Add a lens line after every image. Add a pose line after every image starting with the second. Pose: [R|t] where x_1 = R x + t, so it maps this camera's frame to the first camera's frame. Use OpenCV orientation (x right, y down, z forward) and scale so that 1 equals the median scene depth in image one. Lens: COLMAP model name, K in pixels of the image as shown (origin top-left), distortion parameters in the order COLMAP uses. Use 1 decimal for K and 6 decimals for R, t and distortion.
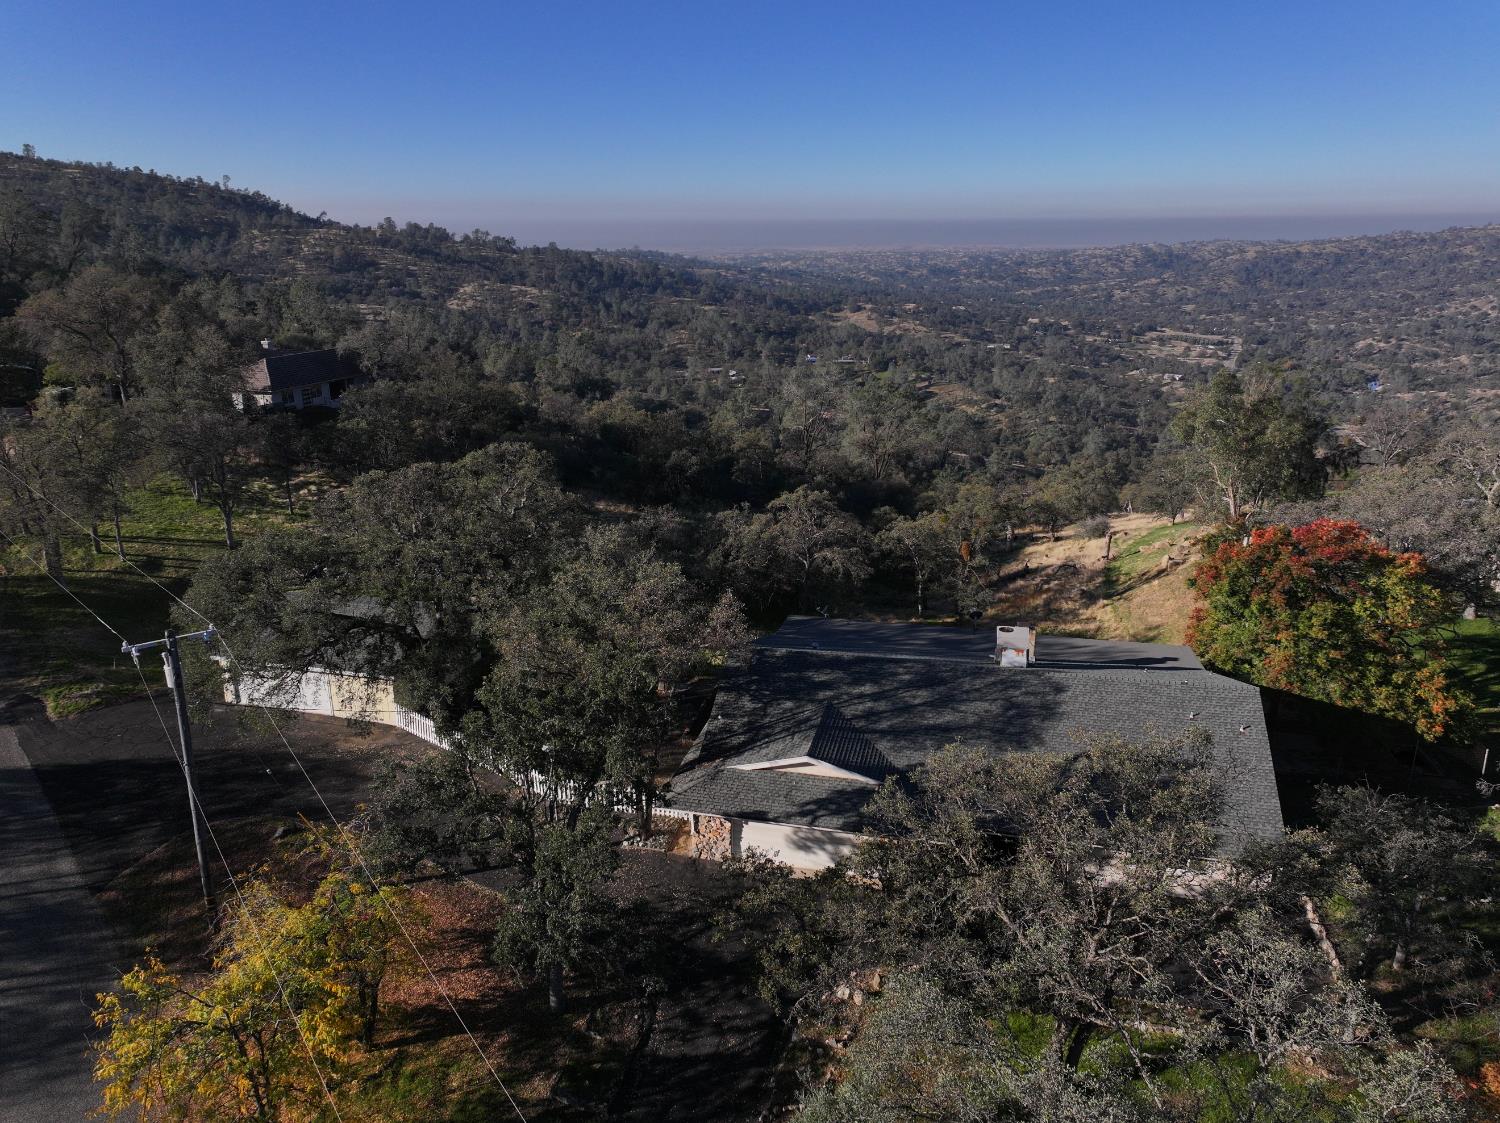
lens RADIAL K [[1056.2, 0, 750.0], [0, 1056.2, 561.5], [0, 0, 1]] dist [-0.003393, 0.020661]
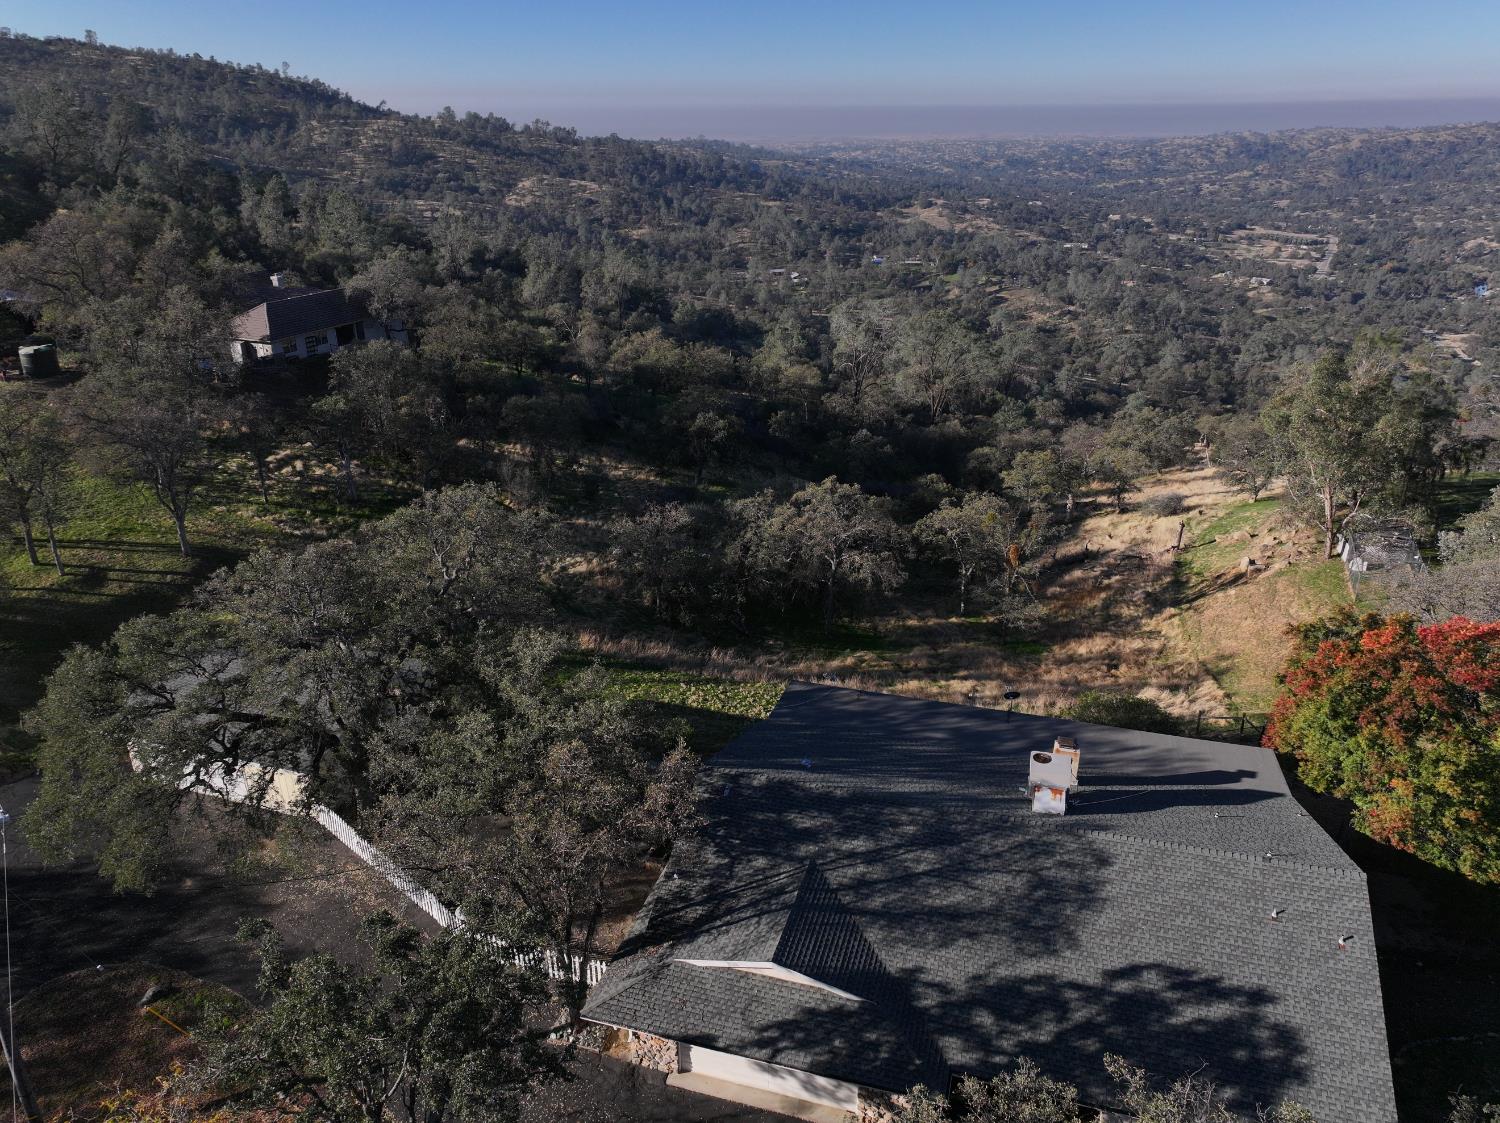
lens RADIAL K [[1057.7, 0, 749.4], [0, 1057.7, 559.6], [0, 0, 1]] dist [-0.008821, 0.029647]
pose [[0.998113, 0.023347, -0.056784, 0.032949], [-0.018021, 0.995544, 0.092561, -0.082170], [0.058692, -0.091363, 0.994087, 0.105685]]
